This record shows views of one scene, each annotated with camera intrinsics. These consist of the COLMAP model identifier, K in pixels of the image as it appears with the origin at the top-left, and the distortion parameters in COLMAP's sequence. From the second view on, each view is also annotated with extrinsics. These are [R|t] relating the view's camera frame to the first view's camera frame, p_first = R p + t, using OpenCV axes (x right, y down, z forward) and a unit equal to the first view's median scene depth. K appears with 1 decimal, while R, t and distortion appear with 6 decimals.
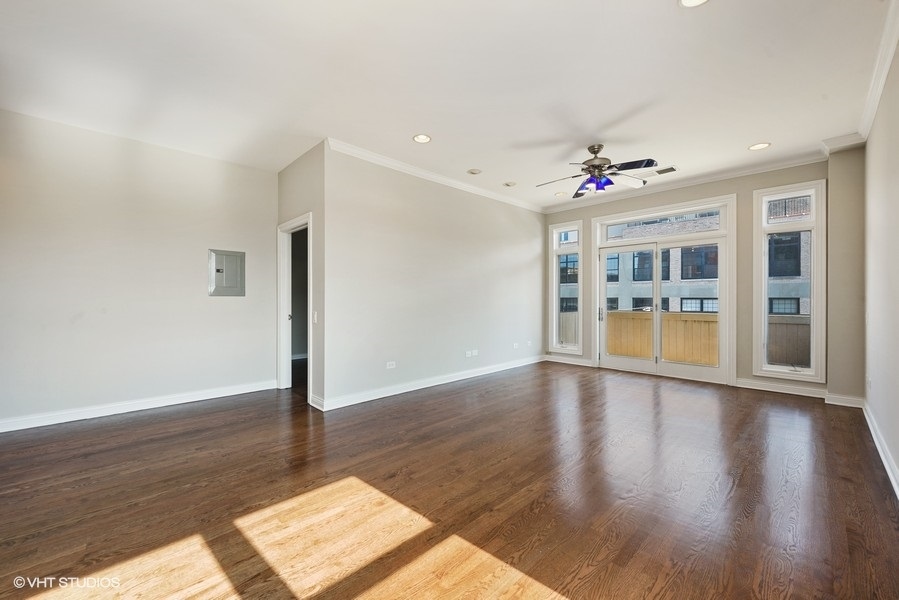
lens RADIAL K [[356.8, 0, 451.4], [0, 356.8, 300.0], [0, 0, 1]] dist [0.001549, 0.000098]
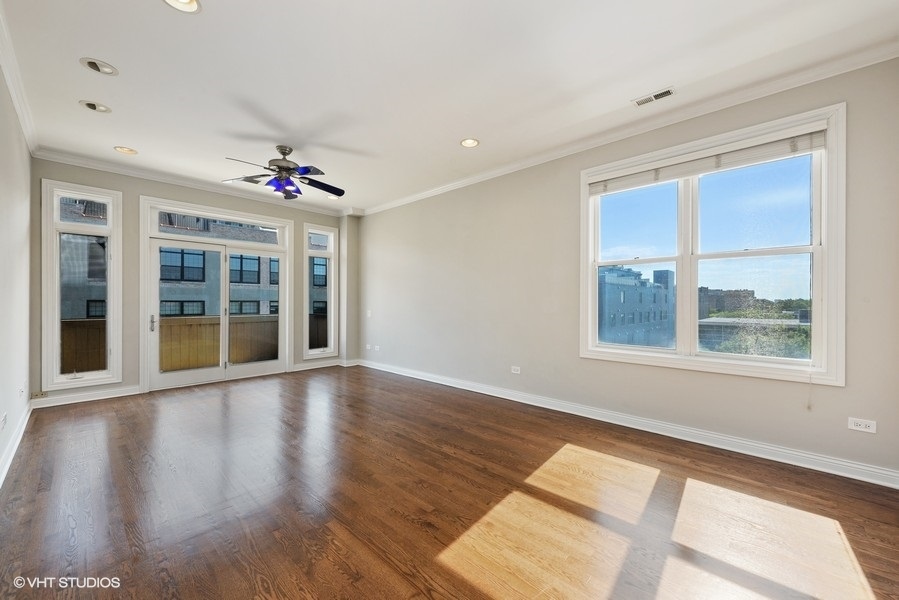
lens RADIAL K [[350.5, 0, 450.4], [0, 350.5, 301.4], [0, 0, 1]] dist [0.003518, -0.000163]
pose [[-0.043012, 0.000632, 0.999074, -0.529198], [-0.001093, 0.999999, -0.000680, -0.008266], [-0.999074, -0.001121, -0.043012, 0.539767]]
